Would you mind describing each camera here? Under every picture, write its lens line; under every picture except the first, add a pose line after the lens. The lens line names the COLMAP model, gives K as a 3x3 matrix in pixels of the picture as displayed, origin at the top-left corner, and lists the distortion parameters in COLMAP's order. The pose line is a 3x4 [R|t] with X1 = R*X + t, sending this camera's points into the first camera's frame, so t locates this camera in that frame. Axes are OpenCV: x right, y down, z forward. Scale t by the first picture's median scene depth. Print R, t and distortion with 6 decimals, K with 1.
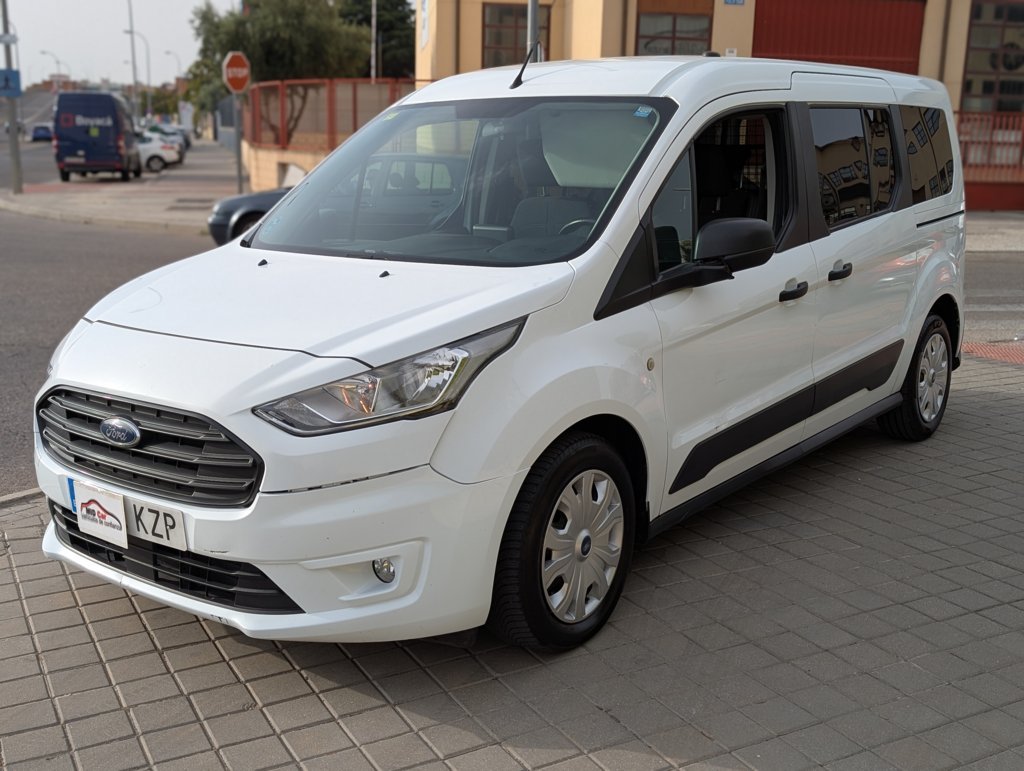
lens RADIAL K [[1098.6, 0, 516.5], [0, 1098.6, 377.6], [0, 0, 1]] dist [0.086138, -0.268943]
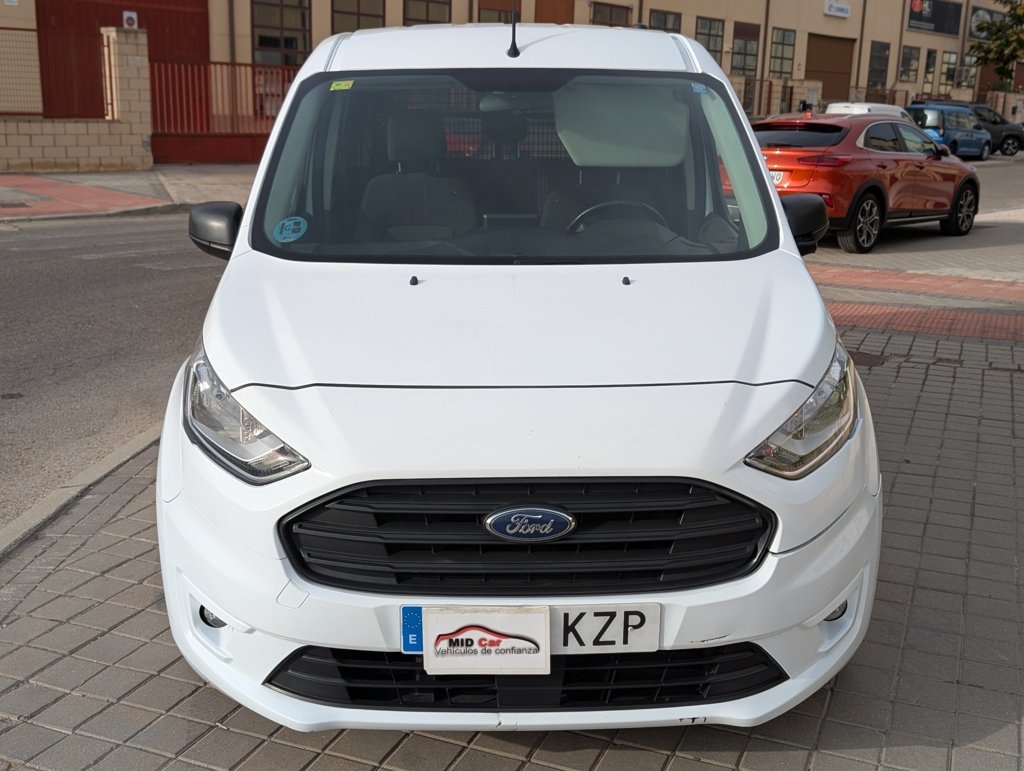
lens RADIAL K [[1098.6, 0, 516.5], [0, 1098.6, 377.6], [0, 0, 1]] dist [0.086138, -0.268943]
pose [[0.781279, -0.144697, 0.607179, -0.778266], [0.117605, 0.989461, 0.084472, -0.110178], [-0.613003, 0.005411, 0.790062, 0.401059]]
